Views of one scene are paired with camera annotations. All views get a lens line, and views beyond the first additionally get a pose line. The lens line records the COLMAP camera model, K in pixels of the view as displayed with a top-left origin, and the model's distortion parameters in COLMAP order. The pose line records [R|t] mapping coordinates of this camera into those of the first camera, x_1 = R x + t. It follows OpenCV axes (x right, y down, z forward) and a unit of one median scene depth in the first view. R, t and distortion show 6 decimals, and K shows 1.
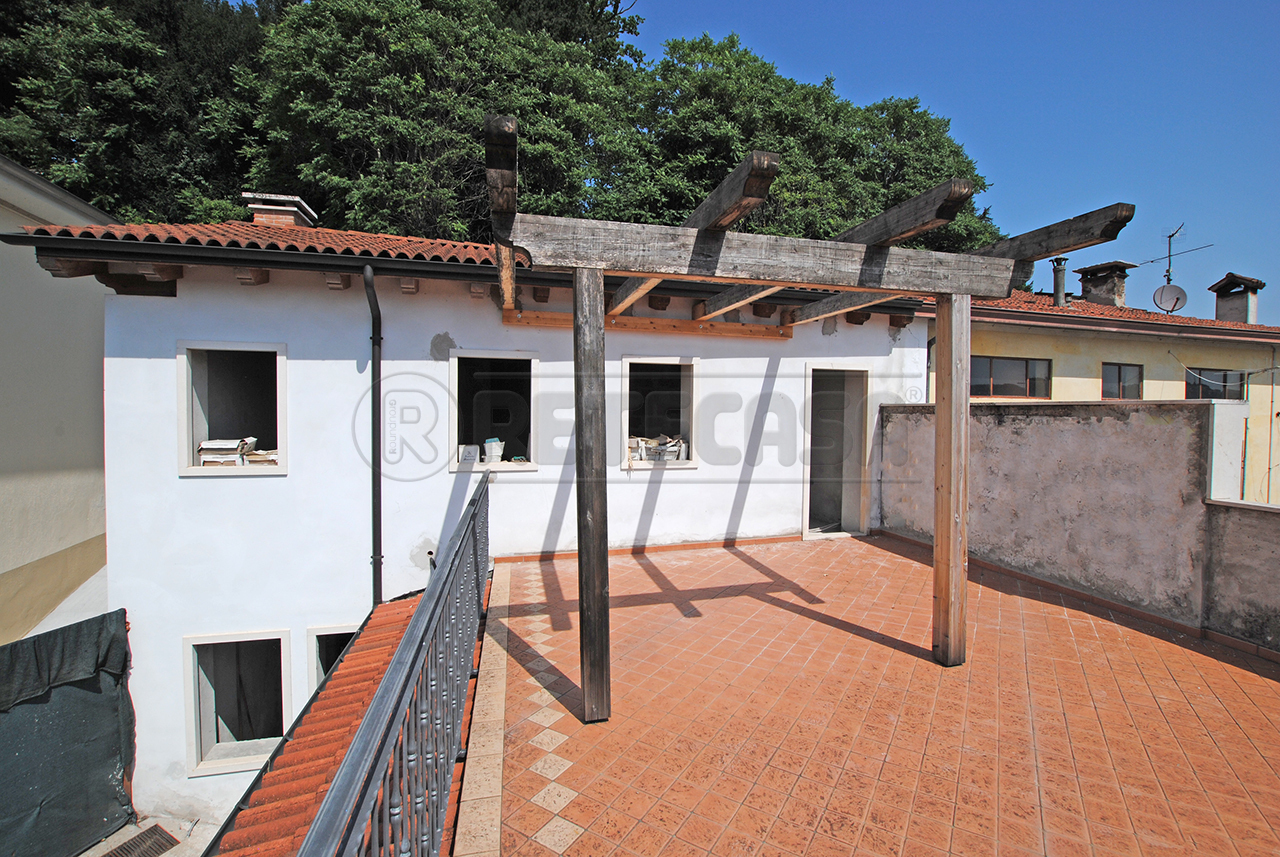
lens RADIAL K [[566.8, 0, 647.3], [0, 566.8, 426.8], [0, 0, 1]] dist [-0.038697, 0.008111]
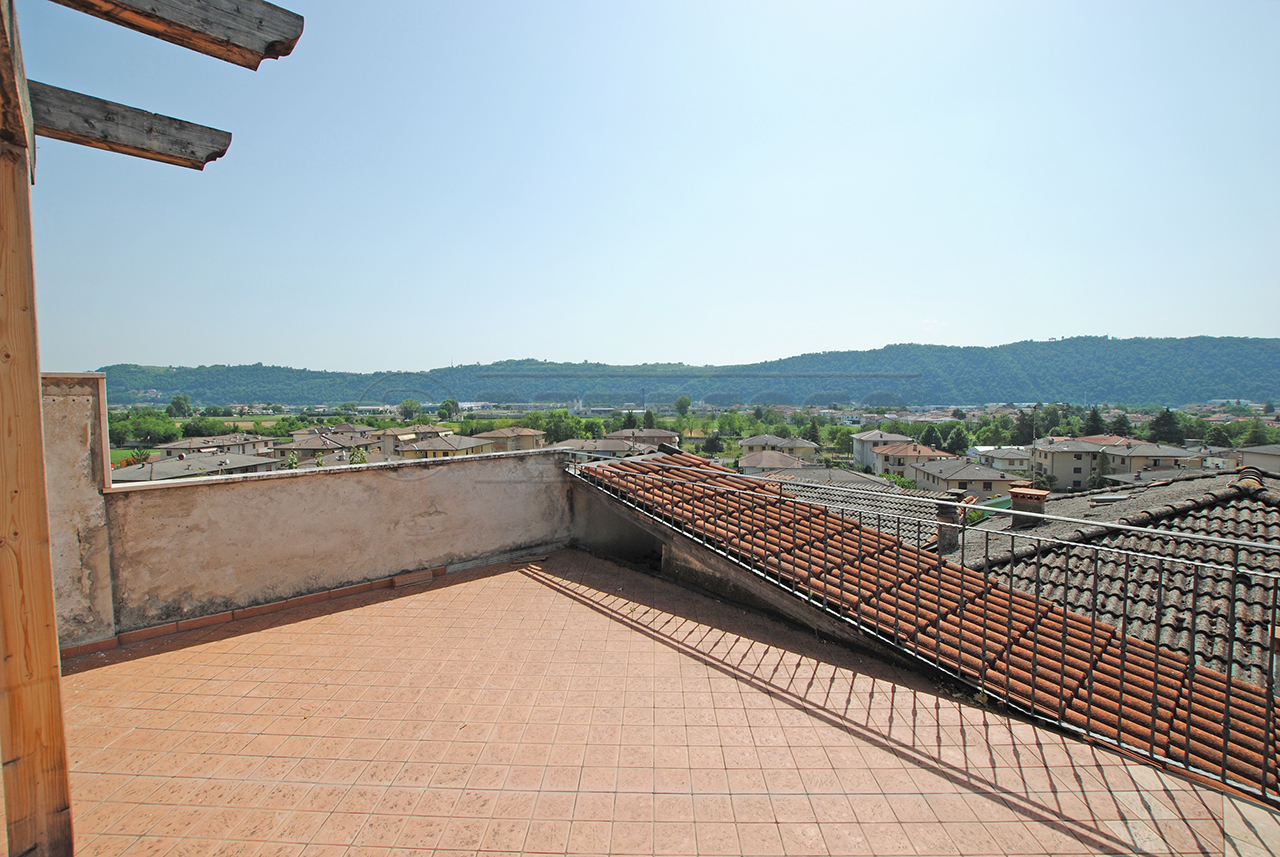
lens RADIAL K [[566.8, 0, 647.3], [0, 566.8, 426.8], [0, 0, 1]] dist [-0.038697, 0.008111]
pose [[-0.514004, -0.053940, 0.856090, -0.111401], [0.025243, 0.996638, 0.077951, -0.007790], [-0.857416, 0.061678, -0.510914, 0.503745]]
